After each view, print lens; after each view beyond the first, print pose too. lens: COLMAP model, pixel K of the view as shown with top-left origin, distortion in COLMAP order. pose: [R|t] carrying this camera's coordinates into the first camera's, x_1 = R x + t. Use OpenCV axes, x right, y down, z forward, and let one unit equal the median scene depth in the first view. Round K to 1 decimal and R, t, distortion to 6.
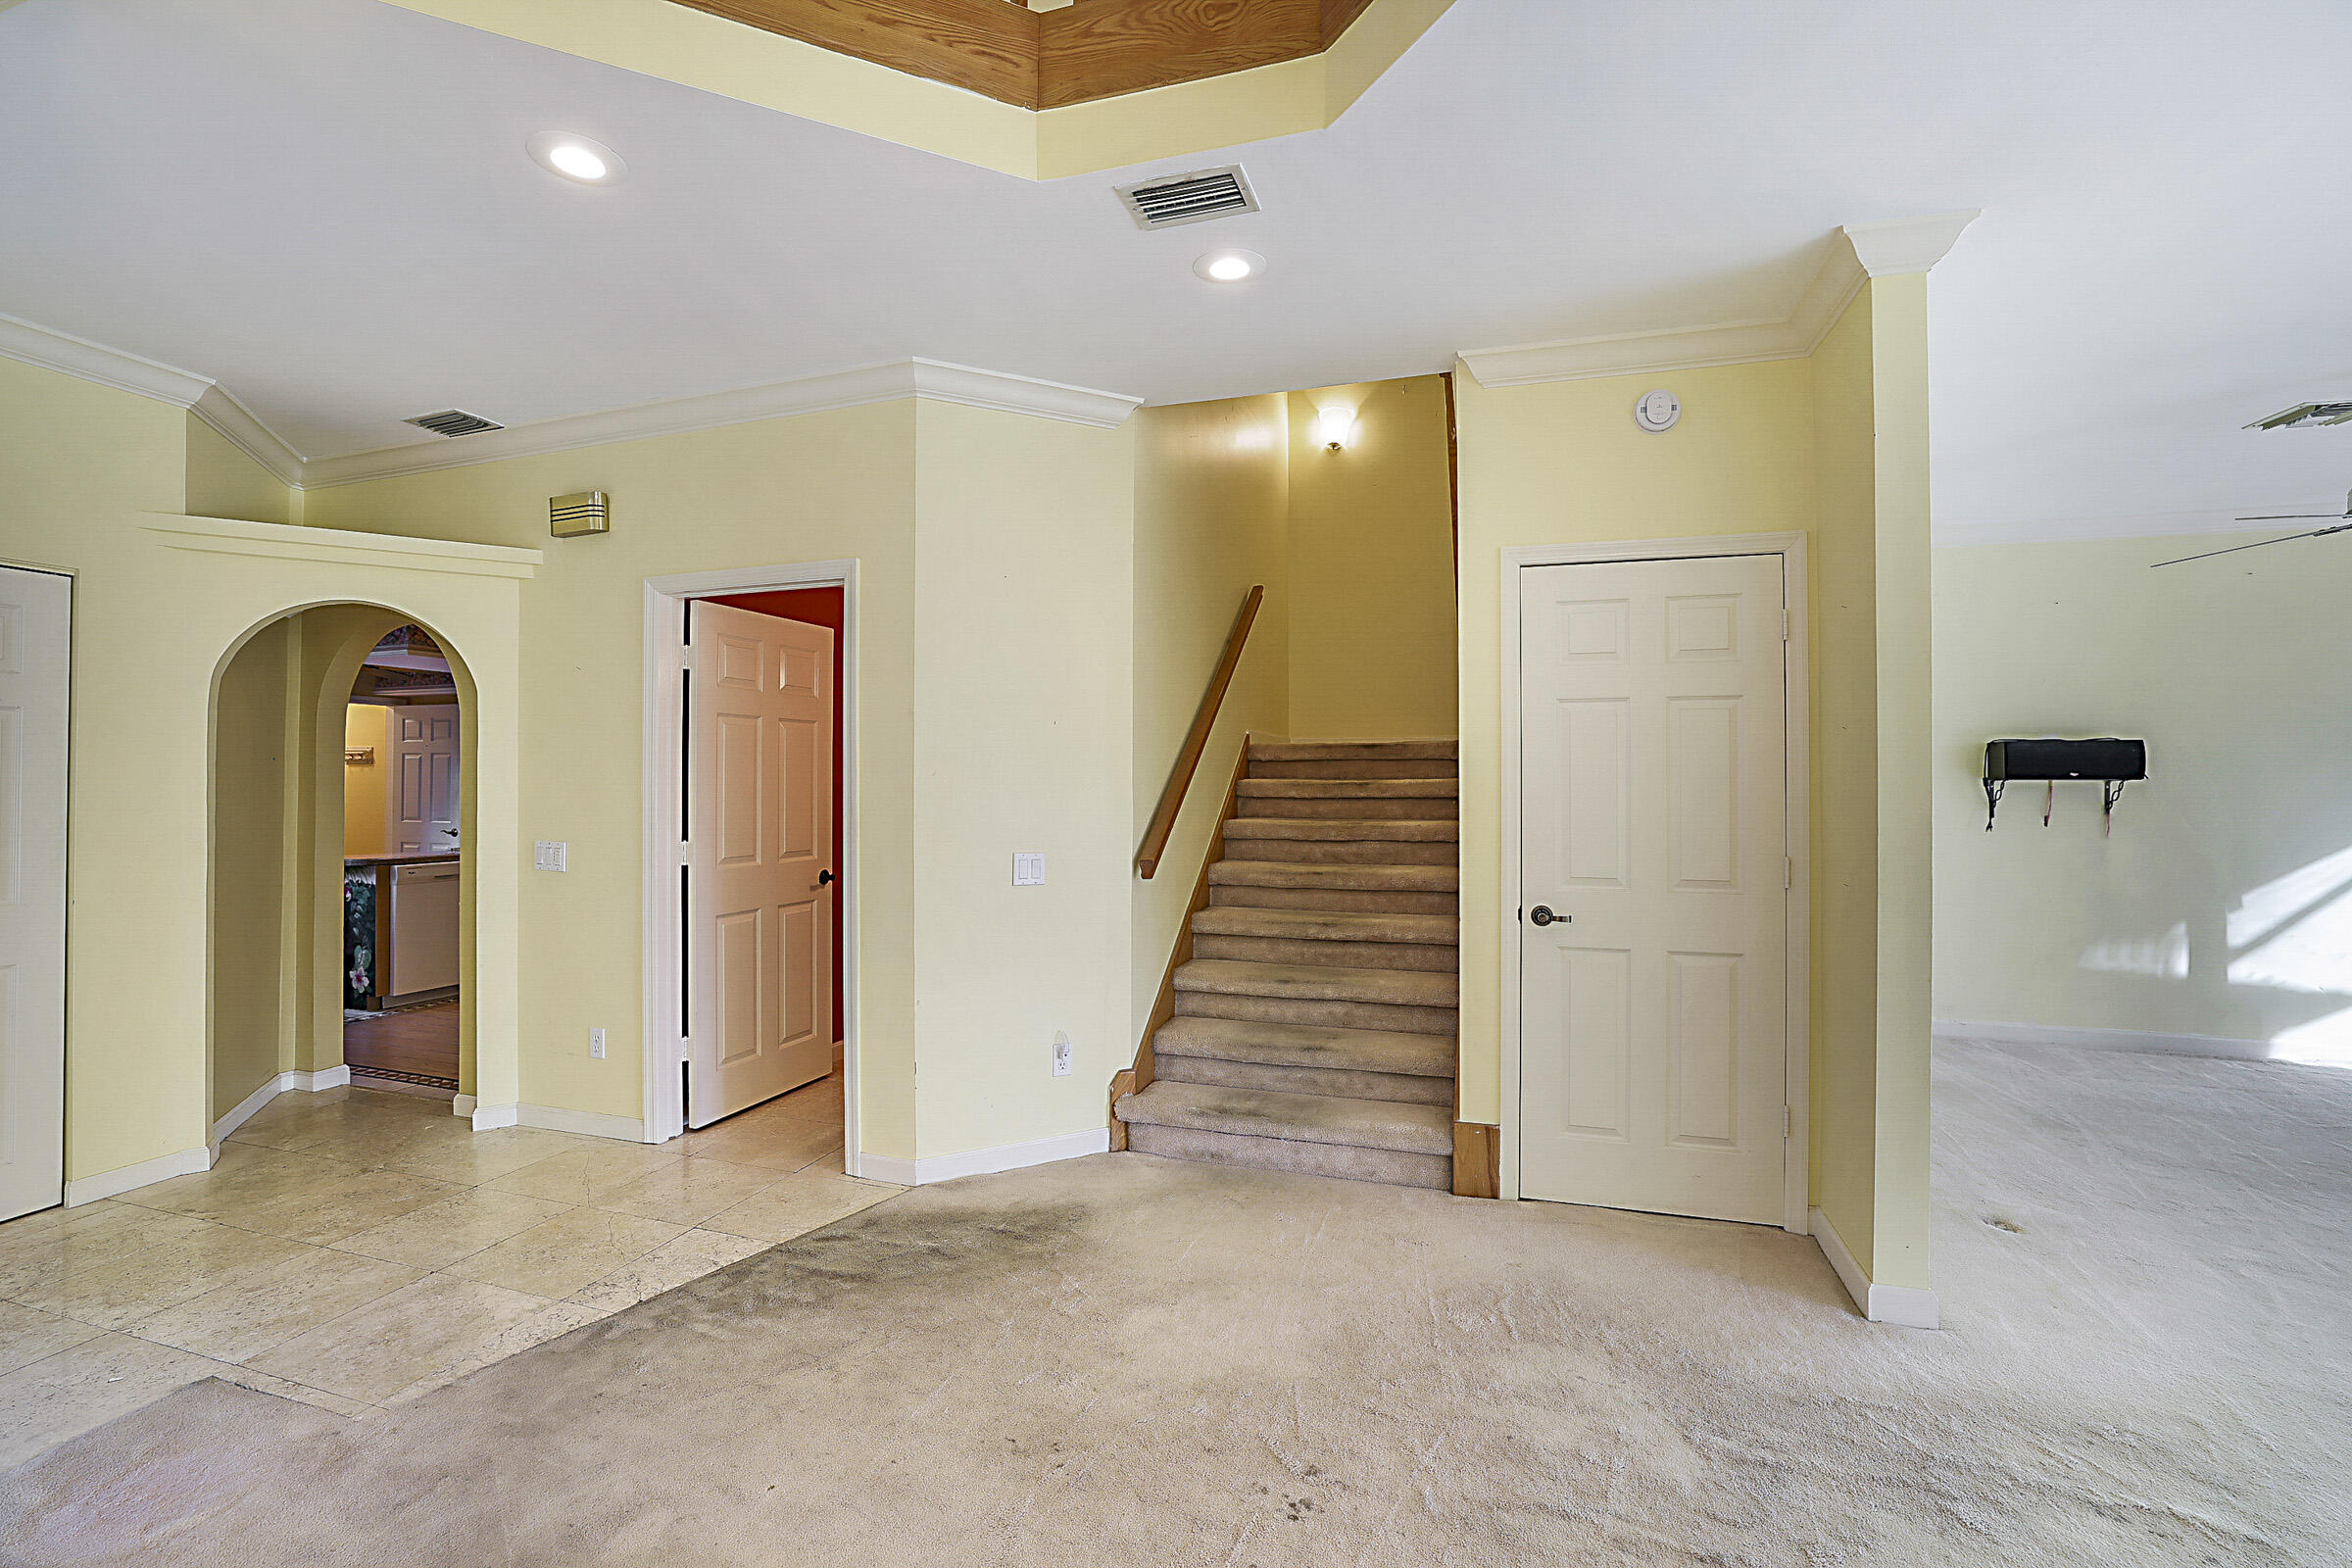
lens RADIAL K [[1018.0, 0, 1172.6], [0, 1018.0, 763.4], [0, 0, 1]] dist [-0.004275, 0.000582]
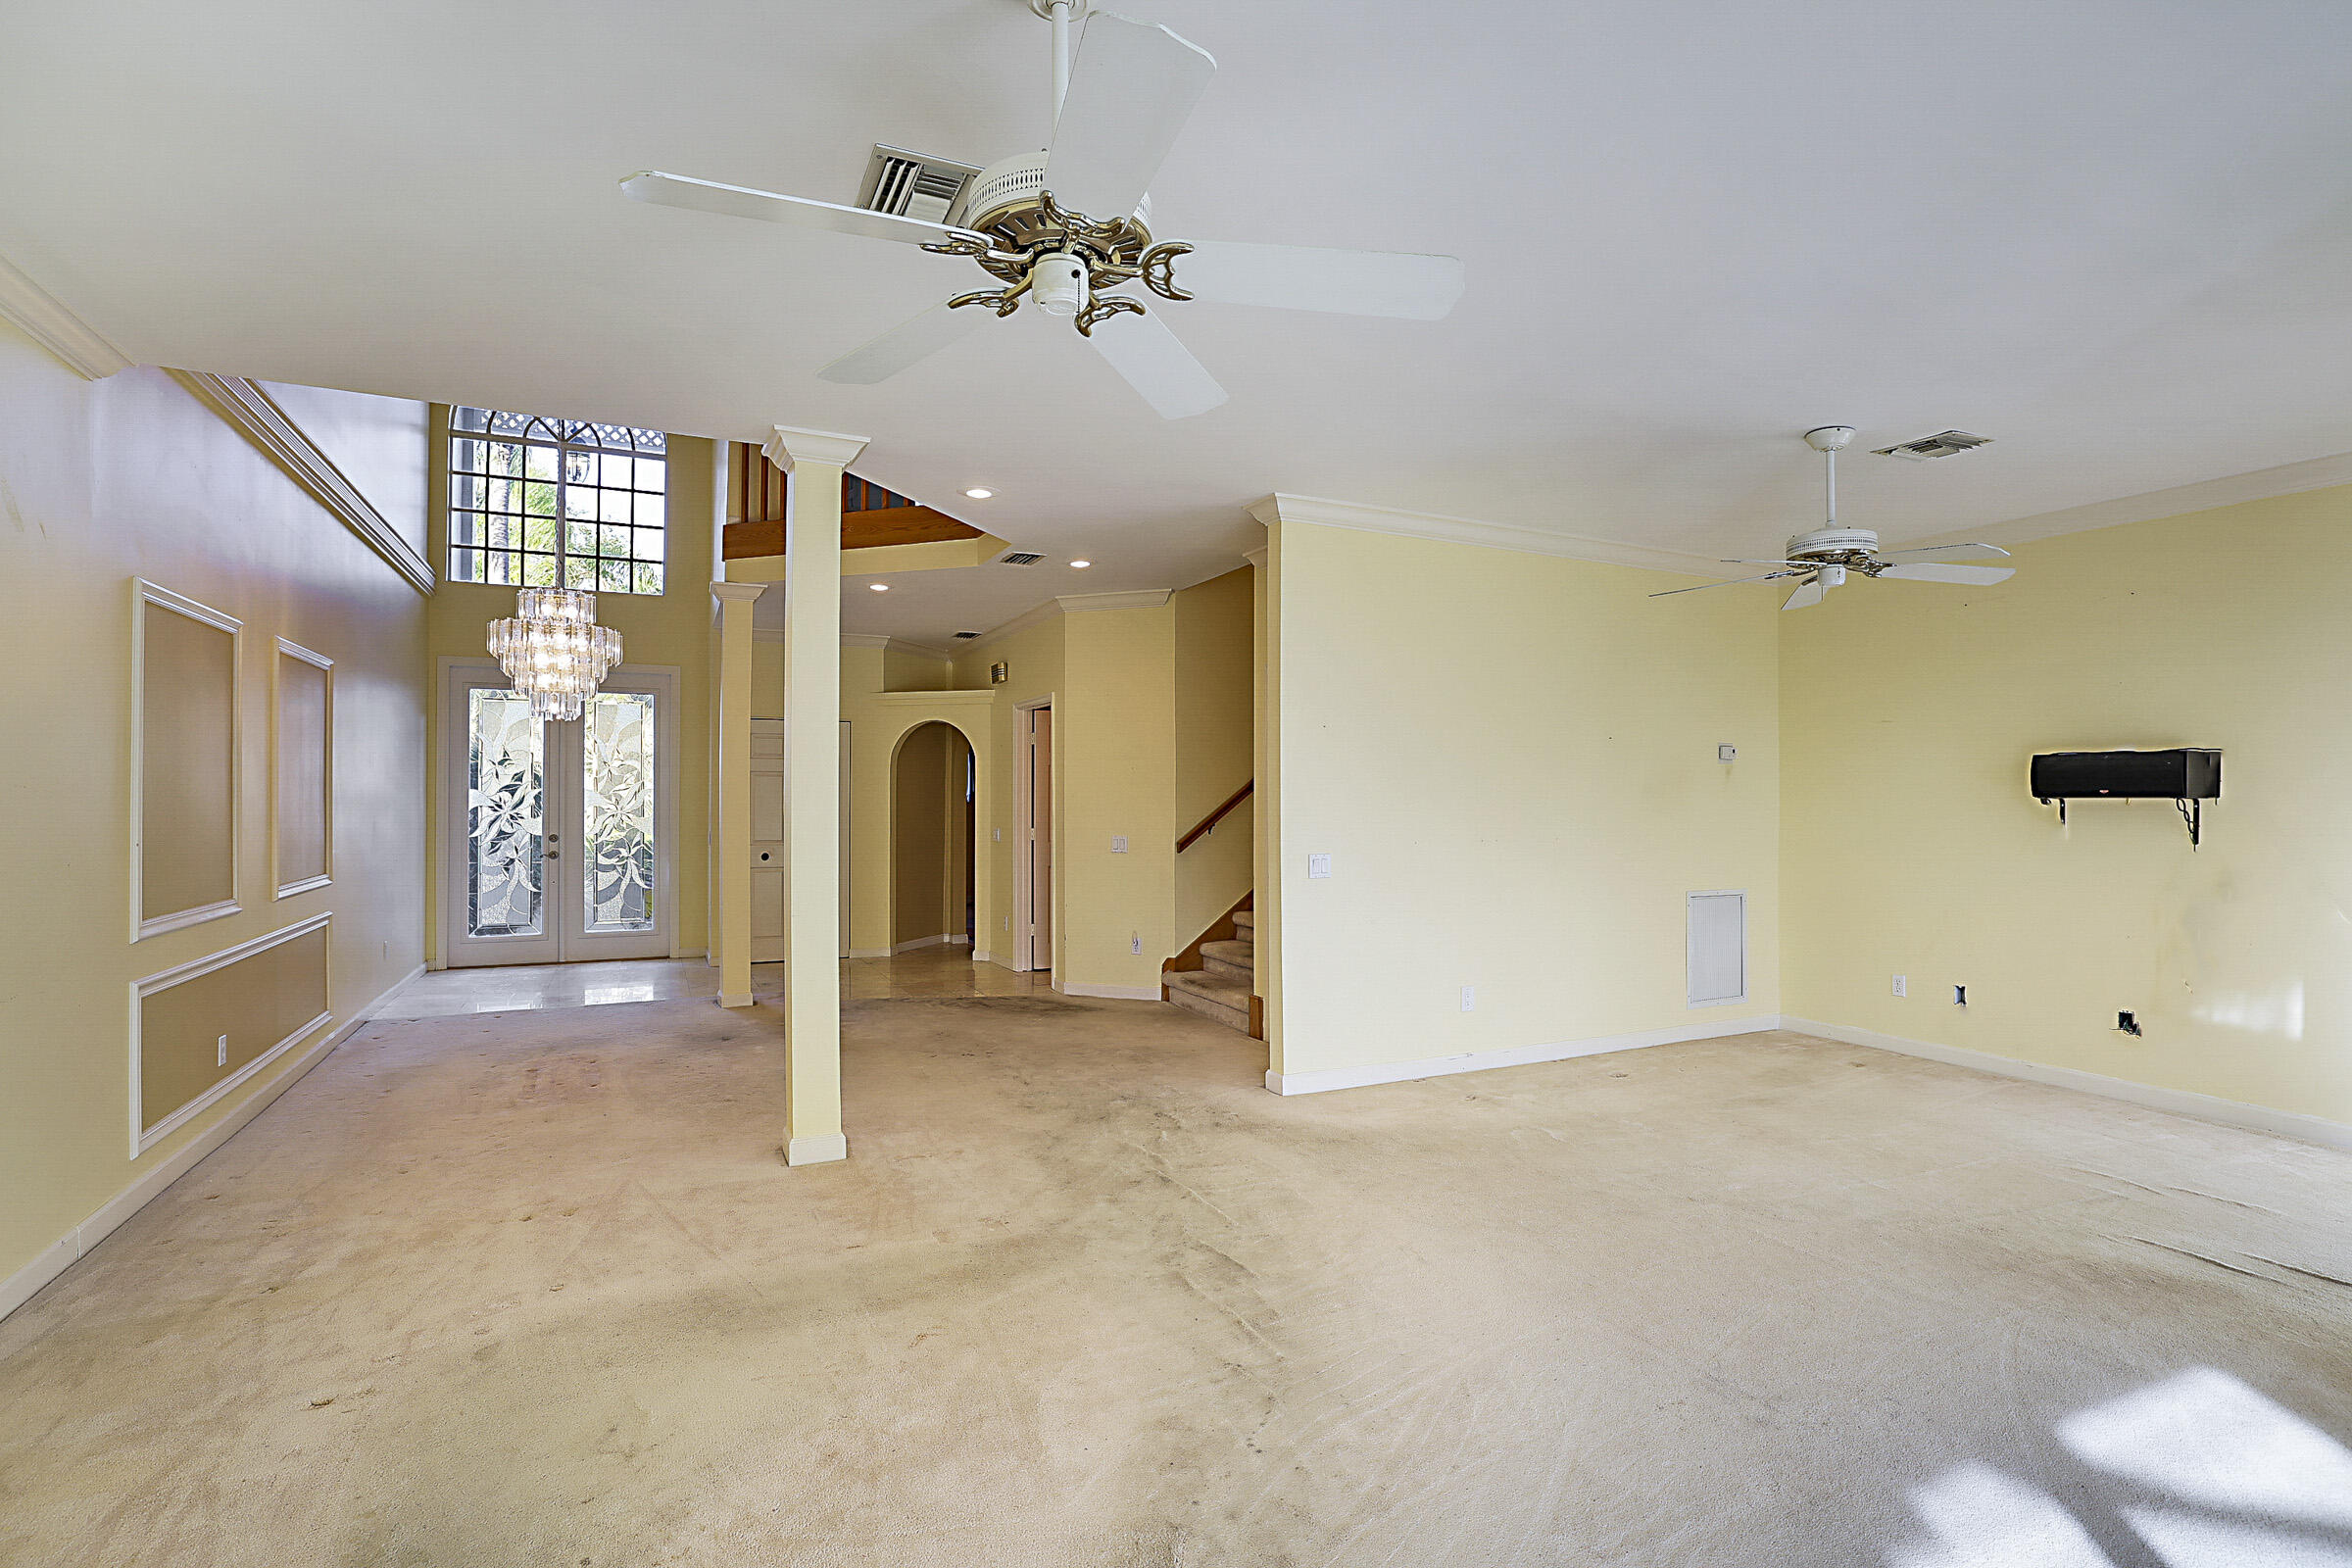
lens RADIAL K [[1168.2, 0, 1178.3], [0, 1168.2, 787.3], [0, 0, 1]] dist [-0.003241, -0.000401]
pose [[0.688730, -0.008214, -0.724971, 1.653159], [0.009002, 0.999956, -0.002777, 0.004018], [0.724962, -0.004614, 0.688774, -0.462534]]
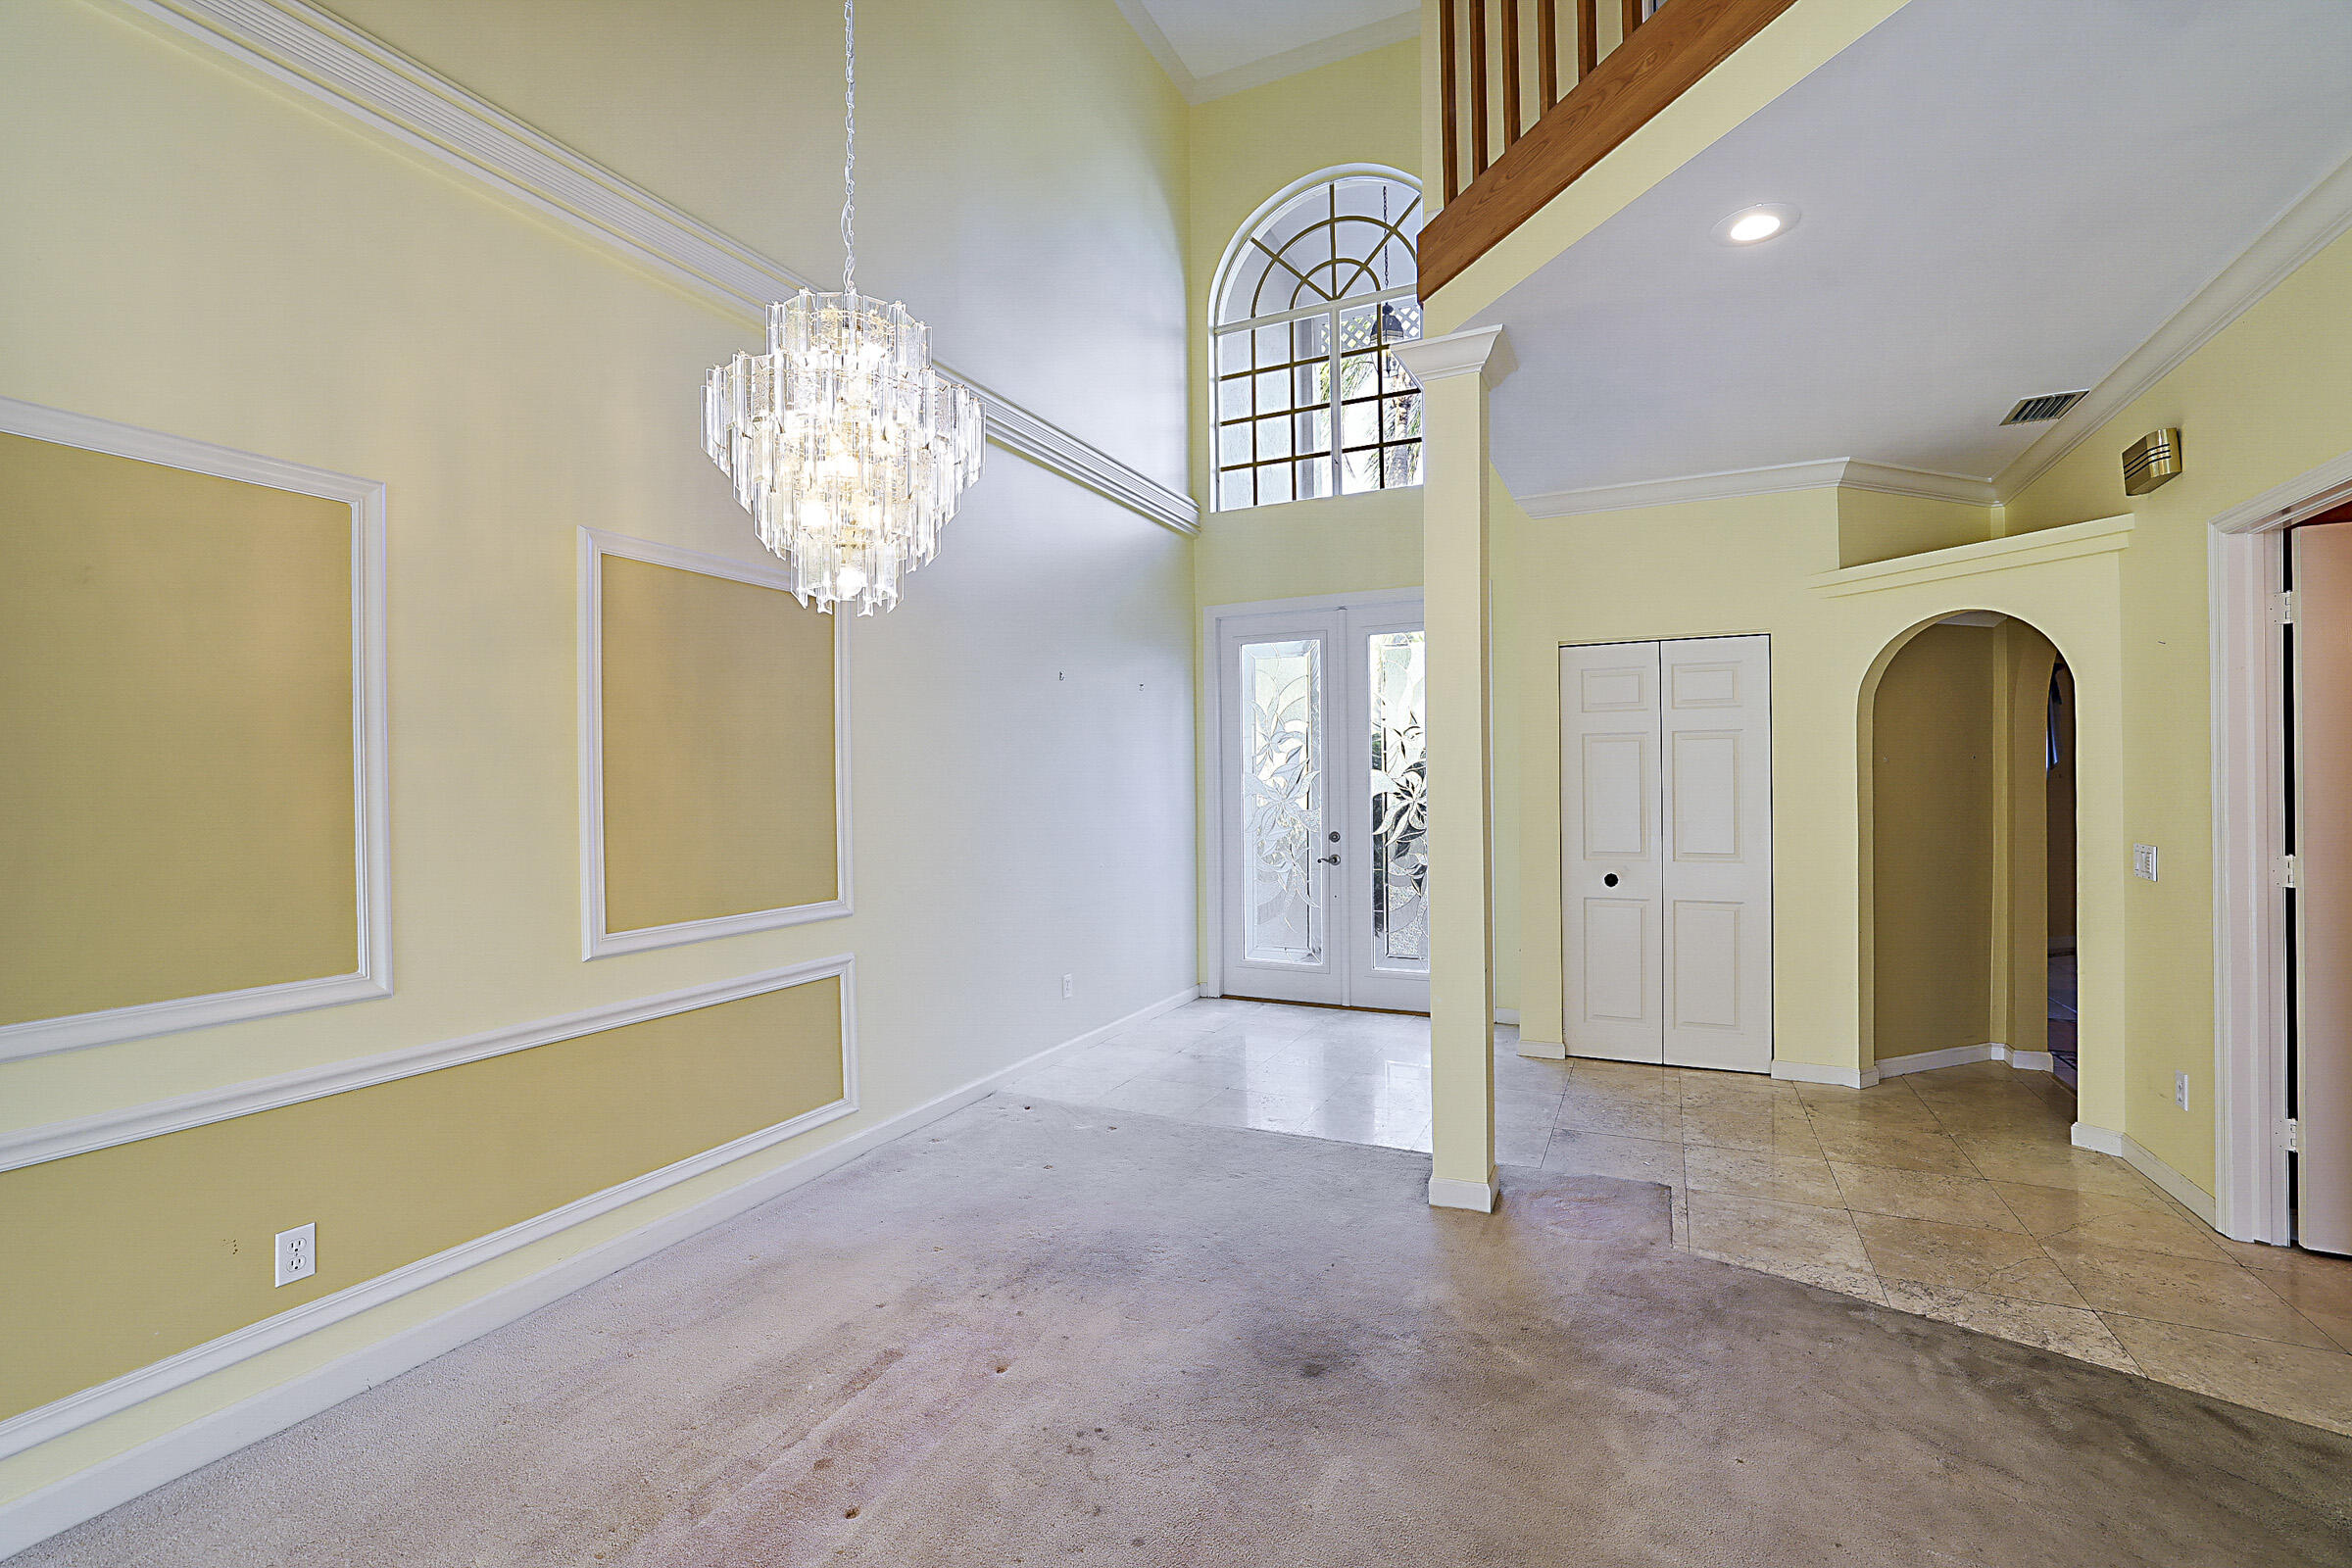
lens RADIAL K [[1018.0, 0, 1175.9], [0, 1018.0, 789.3], [0, 0, 1]] dist [-0.004275, 0.000582]
pose [[-0.119787, 0.007414, -0.992772, 0.411324], [0.024311, 0.999694, 0.004533, 0.004692], [0.992502, -0.023592, -0.119931, 0.333437]]
